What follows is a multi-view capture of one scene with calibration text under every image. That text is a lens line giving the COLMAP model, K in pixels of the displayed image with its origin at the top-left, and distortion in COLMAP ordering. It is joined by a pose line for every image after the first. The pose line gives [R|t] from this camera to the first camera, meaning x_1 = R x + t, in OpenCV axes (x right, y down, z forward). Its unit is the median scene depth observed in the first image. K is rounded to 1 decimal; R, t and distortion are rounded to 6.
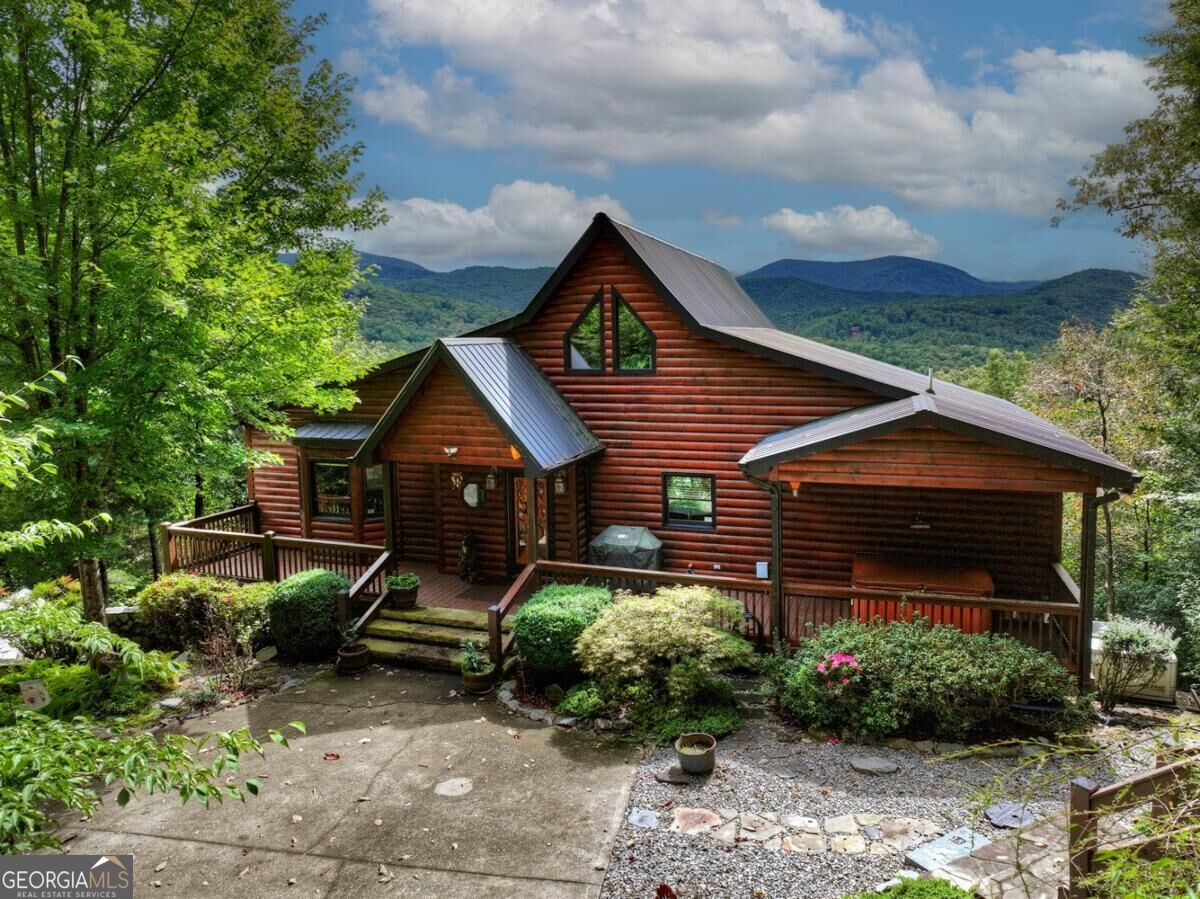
lens RADIAL K [[850.1, 0, 602.2], [0, 850.1, 462.1], [0, 0, 1]] dist [0.004578, 0.010019]
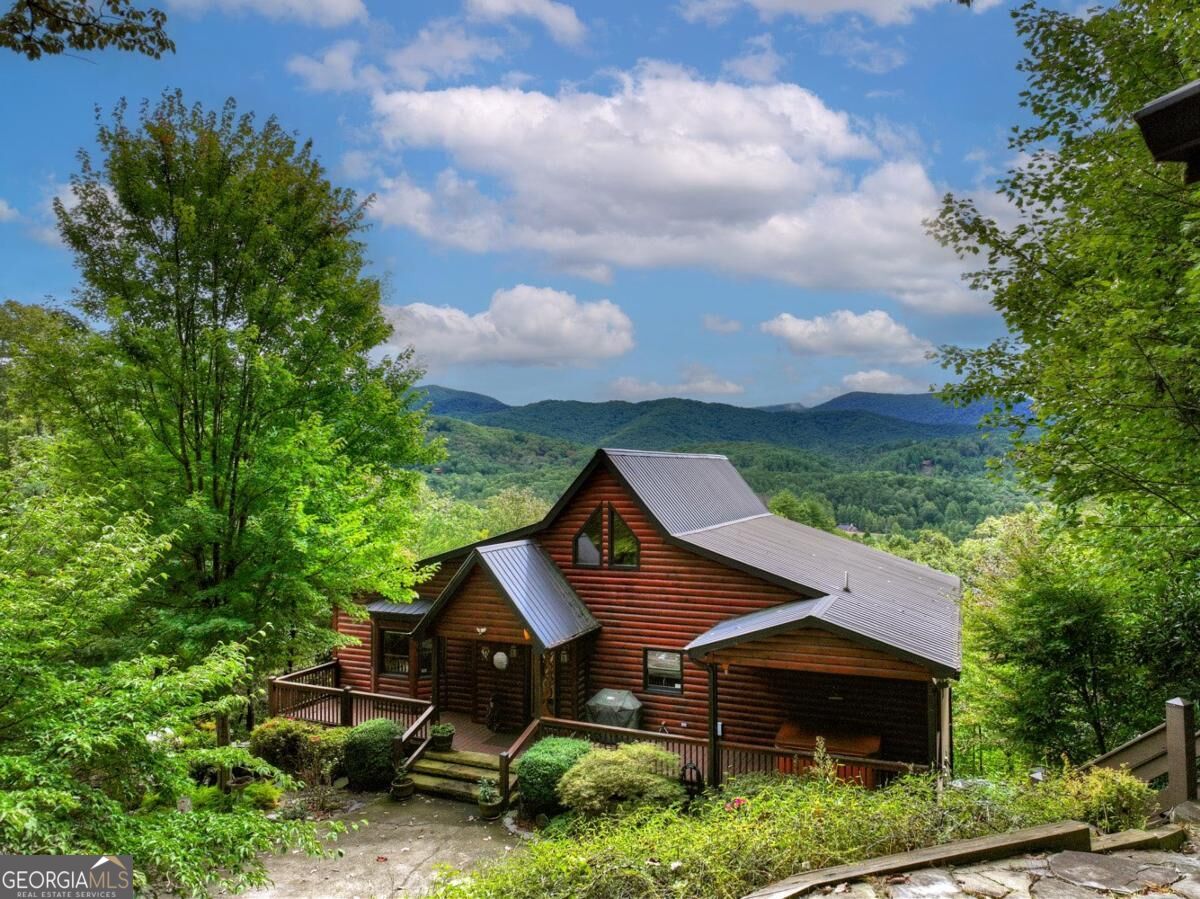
lens RADIAL K [[850.1, 0, 597.4], [0, 850.1, 453.7], [0, 0, 1]] dist [0.004578, 0.010019]
pose [[0.996112, 0.002677, -0.088051, 0.111720], [-0.016780, 0.987003, -0.159823, -0.070392], [0.086479, 0.160679, 0.983211, -0.325466]]
